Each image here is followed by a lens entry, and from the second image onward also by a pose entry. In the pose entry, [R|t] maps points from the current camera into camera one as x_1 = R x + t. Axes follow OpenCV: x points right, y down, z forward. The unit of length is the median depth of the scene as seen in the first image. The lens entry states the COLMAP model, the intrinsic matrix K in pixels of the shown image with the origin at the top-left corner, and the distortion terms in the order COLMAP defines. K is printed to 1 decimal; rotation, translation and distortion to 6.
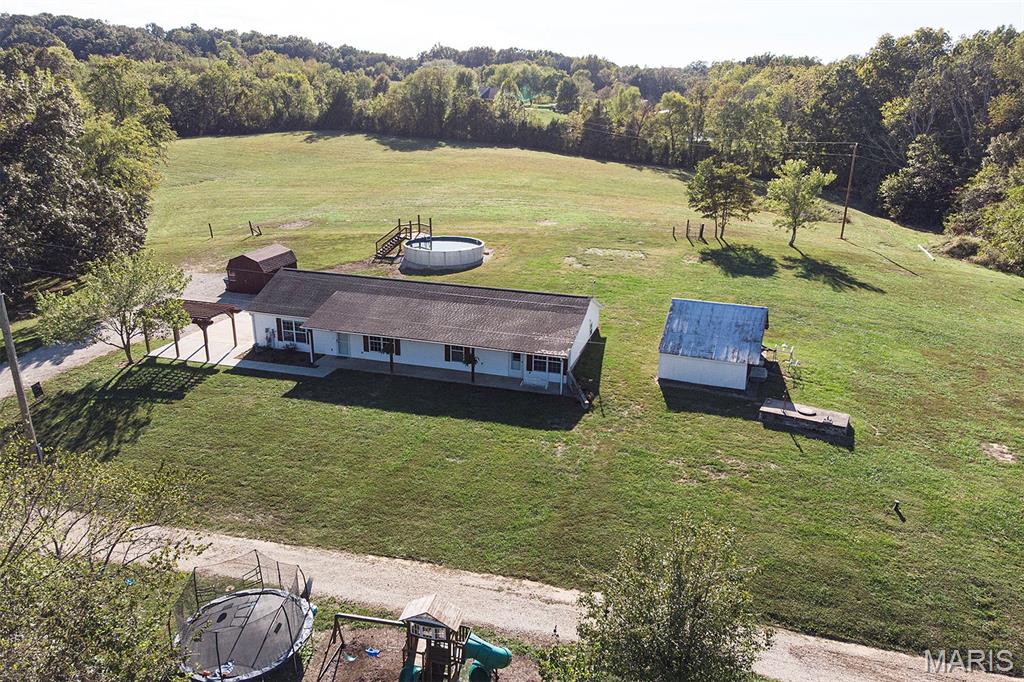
lens RADIAL K [[778.0, 0, 512.0], [0, 778.0, 341.0], [0, 0, 1]] dist [-0.010633, 0.006107]
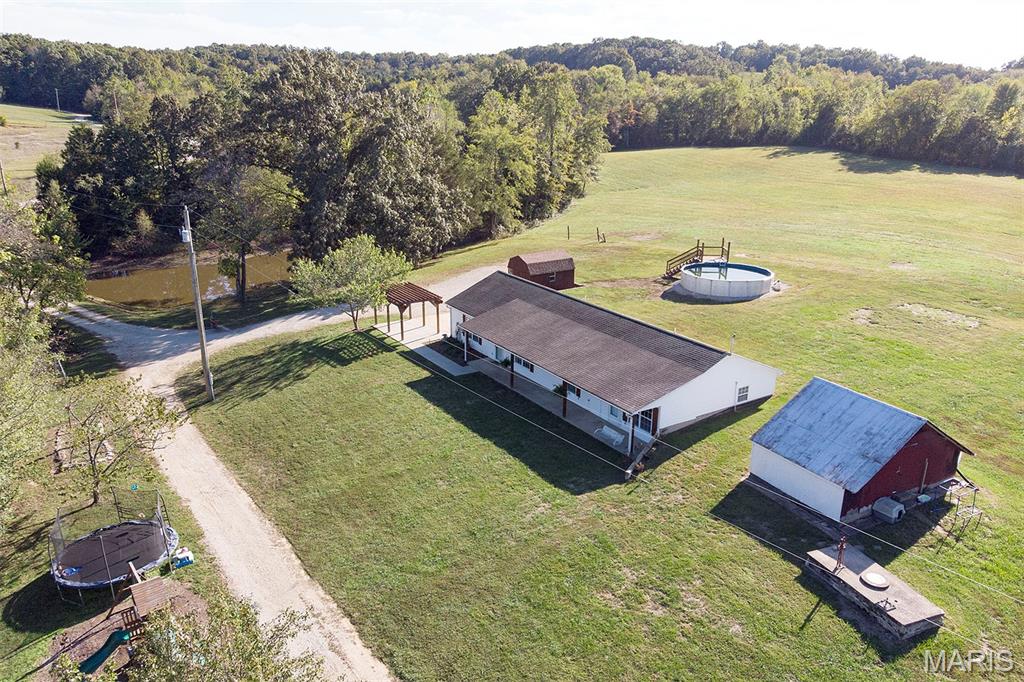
lens RADIAL K [[778.0, 0, 512.0], [0, 778.0, 341.0], [0, 0, 1]] dist [-0.010633, 0.006107]
pose [[0.764506, 0.193245, -0.614970, 0.275477], [-0.204362, 0.977454, 0.053095, -0.043360], [0.611365, 0.085085, 0.786761, 0.149592]]
